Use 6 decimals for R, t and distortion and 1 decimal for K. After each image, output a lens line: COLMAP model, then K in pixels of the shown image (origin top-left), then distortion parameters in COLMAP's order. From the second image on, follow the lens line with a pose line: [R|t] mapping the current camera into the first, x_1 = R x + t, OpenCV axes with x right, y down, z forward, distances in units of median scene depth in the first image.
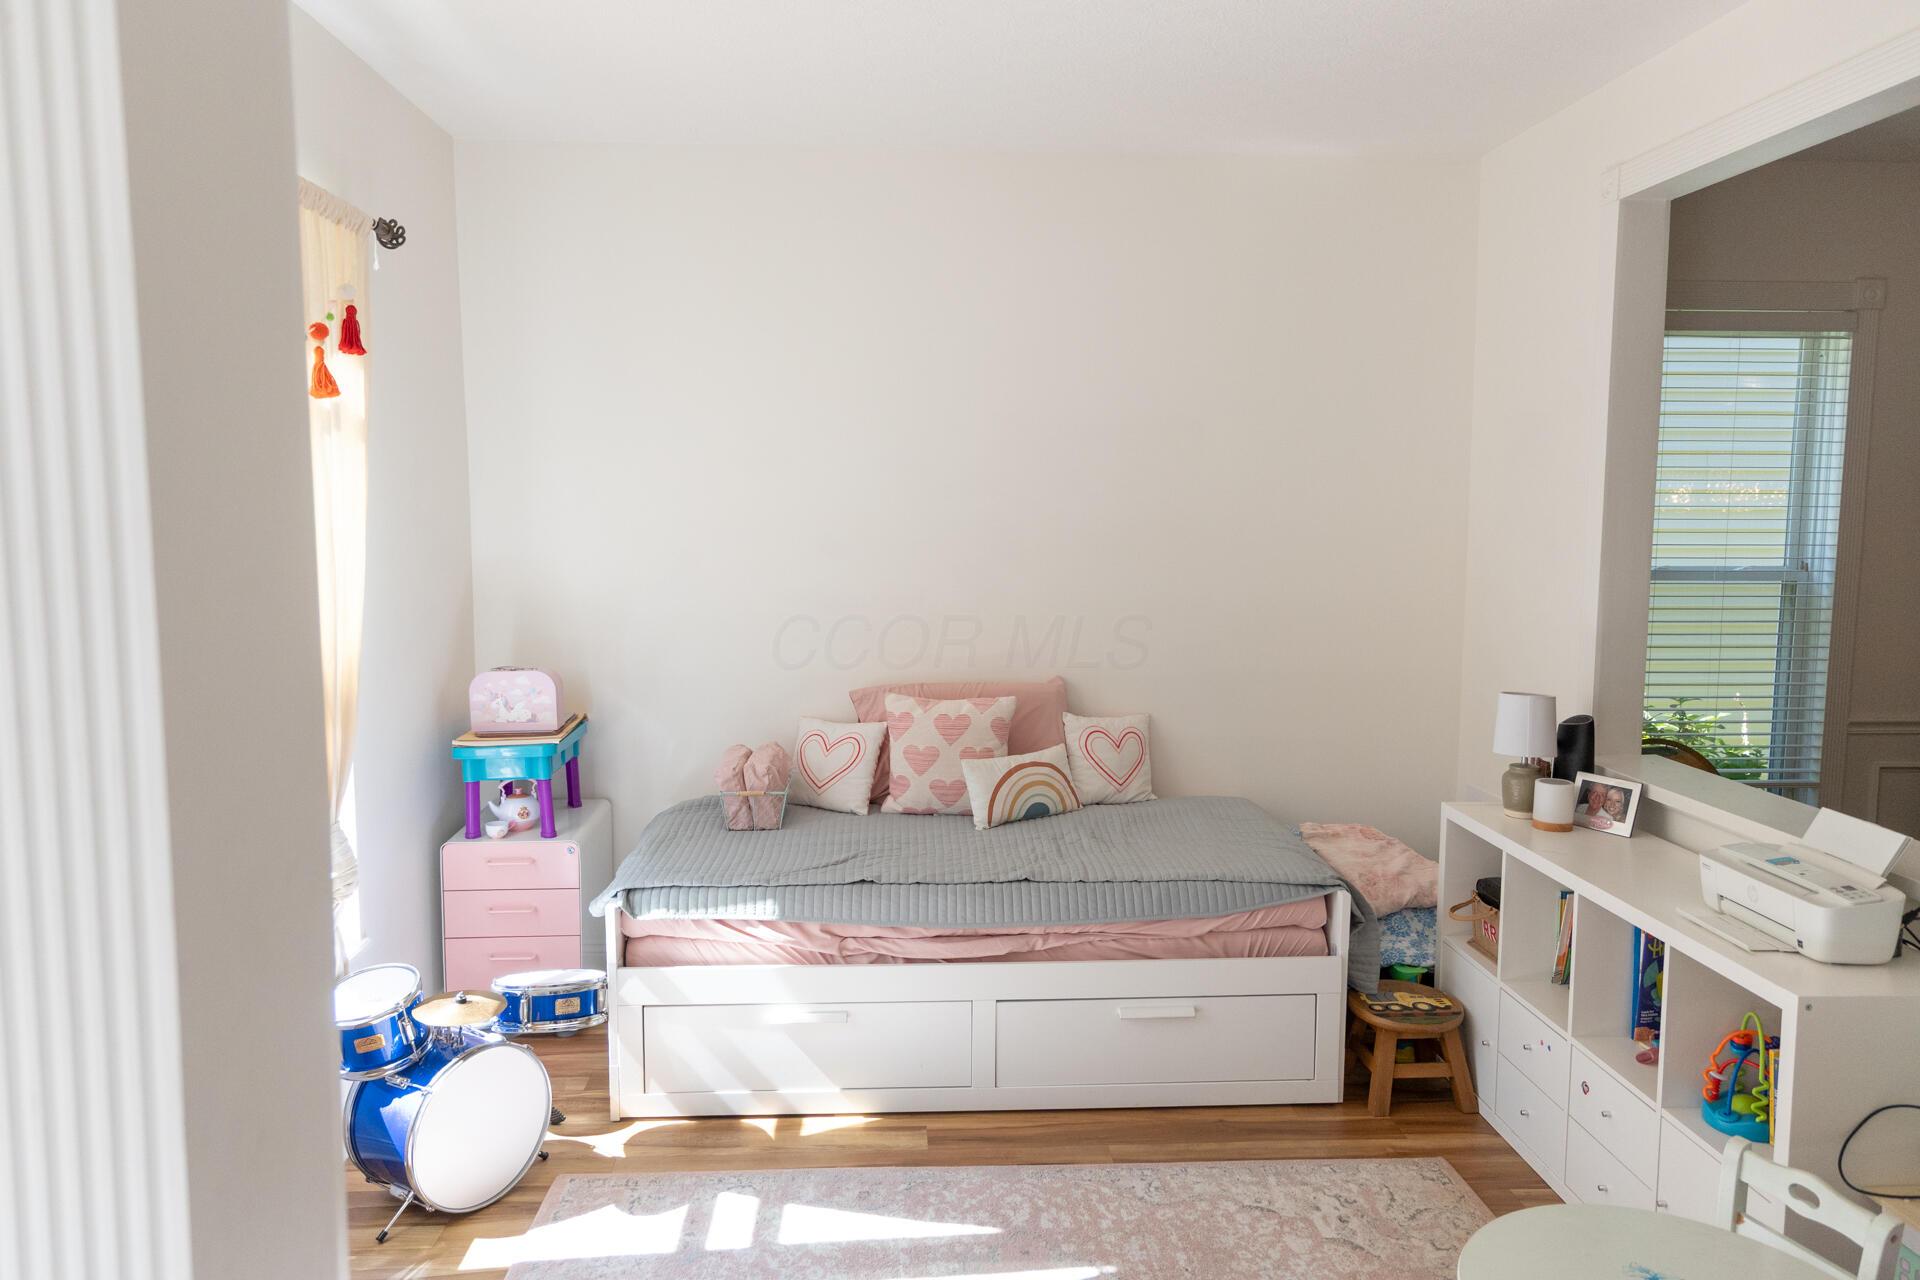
lens RADIAL K [[1308.5, 0, 960.9], [0, 1308.5, 637.9], [0, 0, 1]] dist [0.008739, -0.000666]
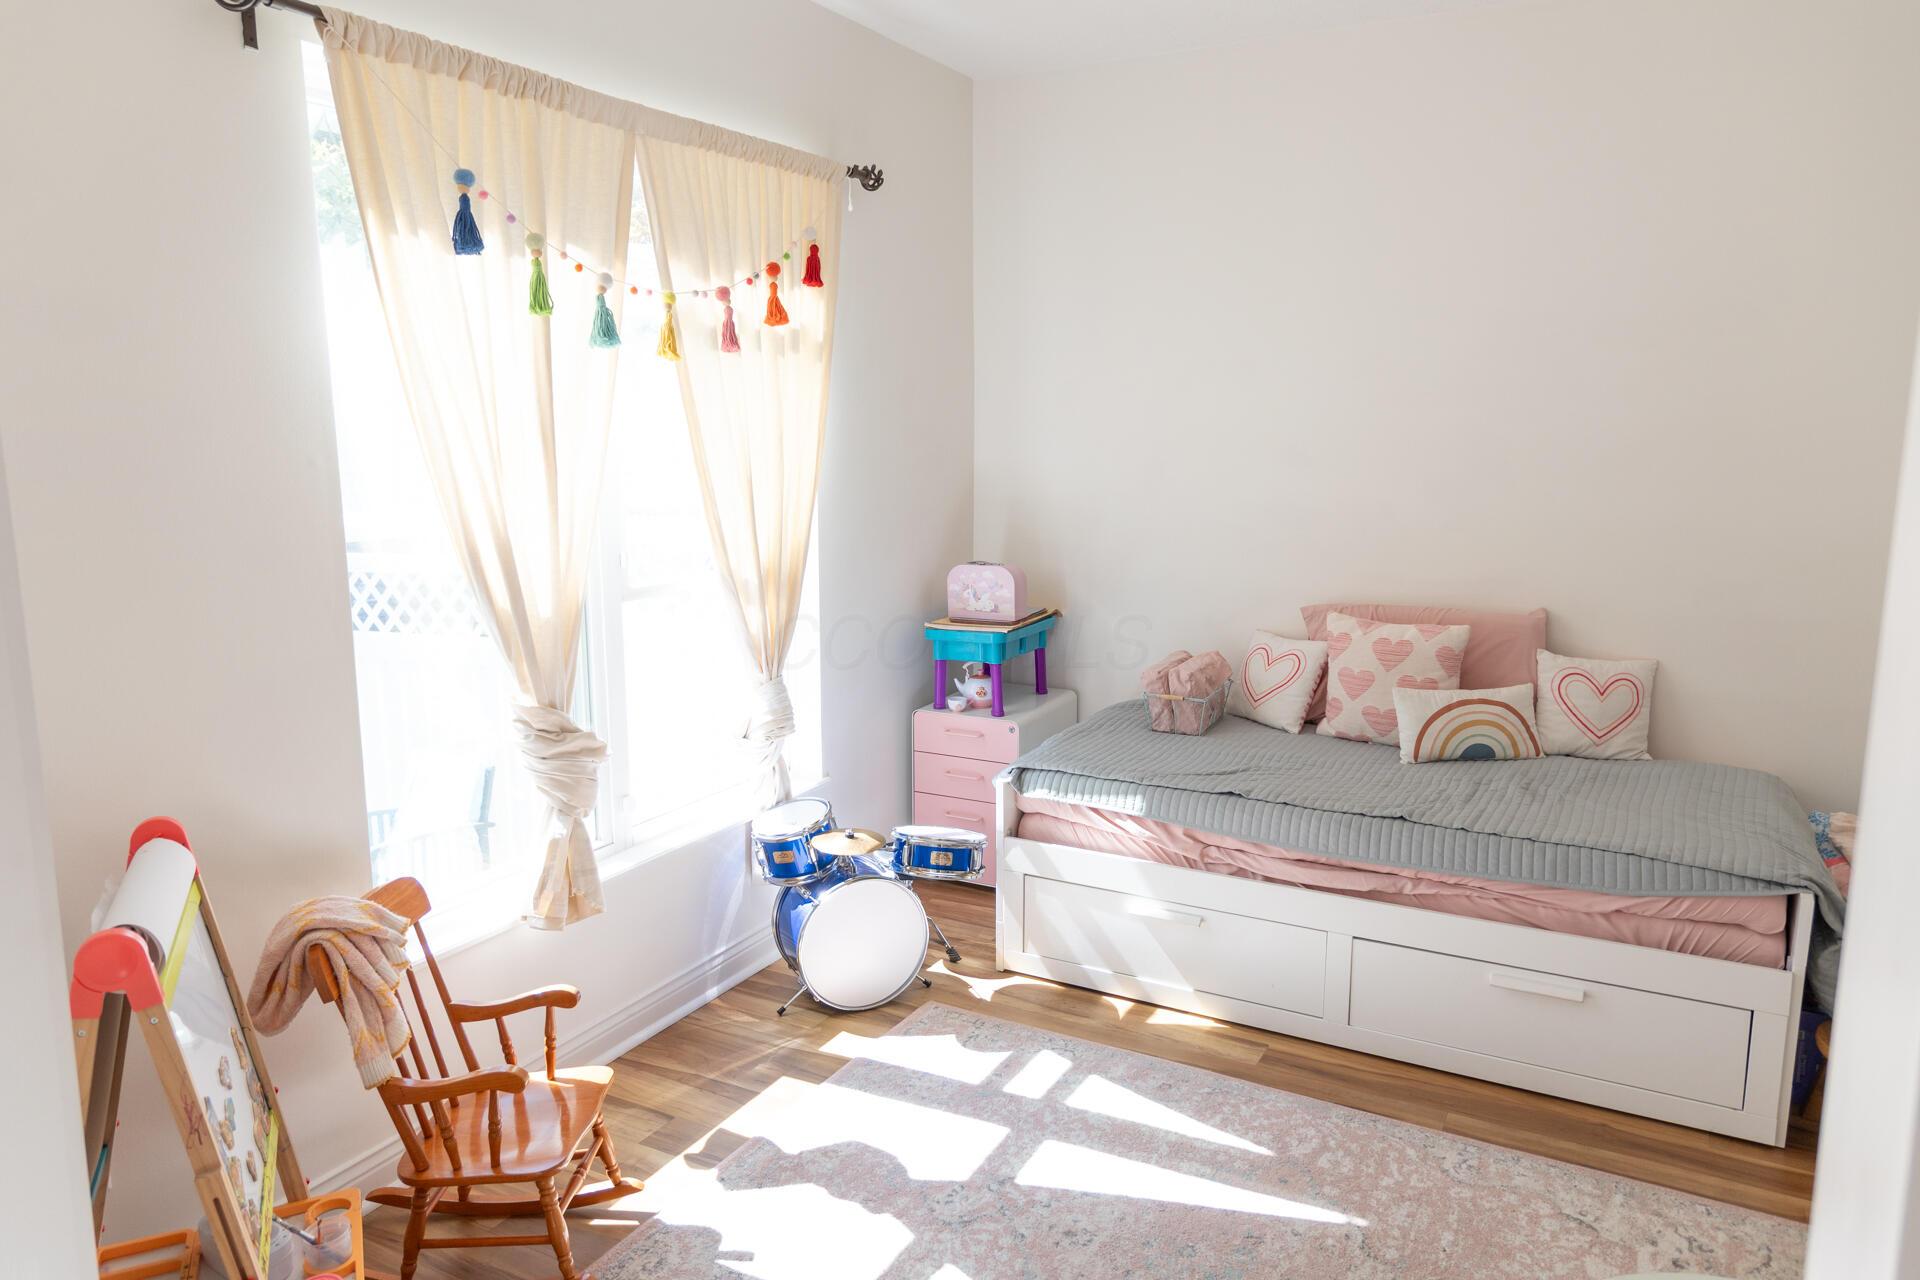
lens RADIAL K [[1308.5, 0, 952.3], [0, 1308.5, 640.9], [0, 0, 1]] dist [0.008739, -0.000666]
pose [[0.846853, 0.087672, -0.524550, 0.263691], [-0.052113, 0.995252, 0.082210, -0.001237], [0.529267, -0.042283, 0.847401, 0.044384]]
